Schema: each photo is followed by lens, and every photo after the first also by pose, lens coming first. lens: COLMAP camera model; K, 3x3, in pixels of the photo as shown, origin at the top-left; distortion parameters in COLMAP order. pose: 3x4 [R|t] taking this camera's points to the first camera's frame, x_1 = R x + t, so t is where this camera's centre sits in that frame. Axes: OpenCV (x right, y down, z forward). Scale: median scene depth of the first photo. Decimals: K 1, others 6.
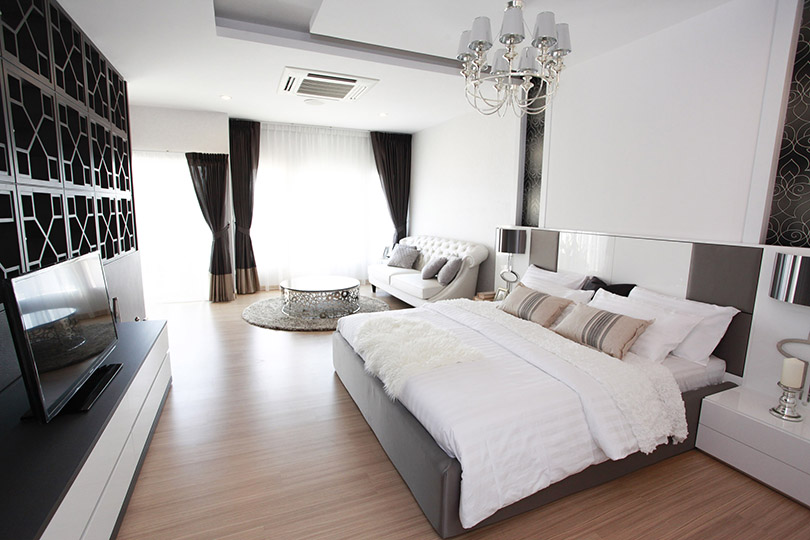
lens RADIAL K [[389.7, 0, 405.0], [0, 389.7, 270.0], [0, 0, 1]] dist [-0.049147, 0.000004]
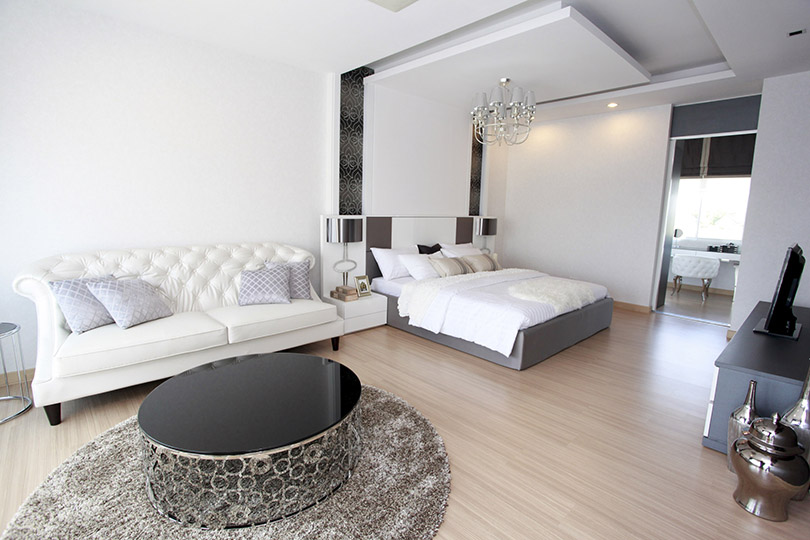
lens RADIAL K [[389.7, 0, 405.0], [0, 389.7, 270.0], [0, 0, 1]] dist [-0.049147, 0.000004]
pose [[-0.348070, -0.185271, 0.918979, -0.963050], [0.105608, 0.966288, 0.234809, -0.263084], [-0.931501, 0.178781, -0.316769, 1.592984]]
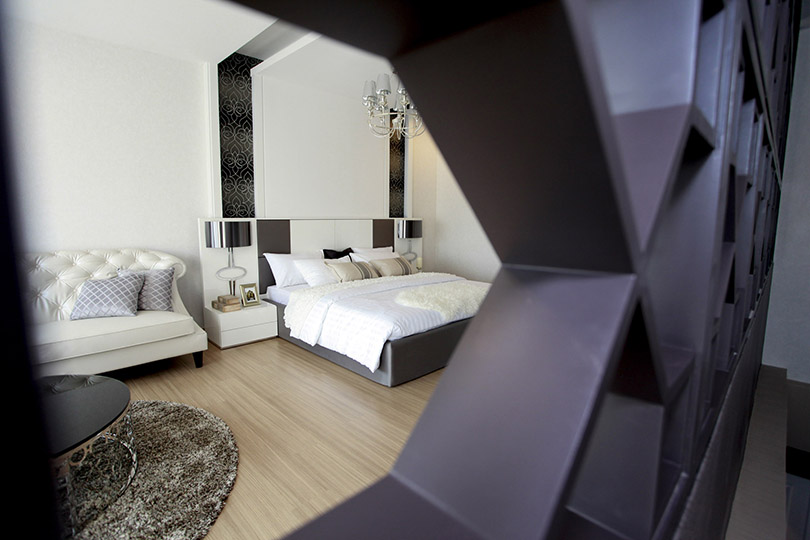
lens RADIAL K [[394.5, 0, 398.0], [0, 394.5, 264.3], [0, 0, 1]] dist [-0.000481, 0.000160]
pose [[-0.357592, -0.144247, 0.922671, -0.988642], [0.124645, 0.971787, 0.200233, -0.192384], [-0.925523, 0.186608, -0.329523, 1.267012]]
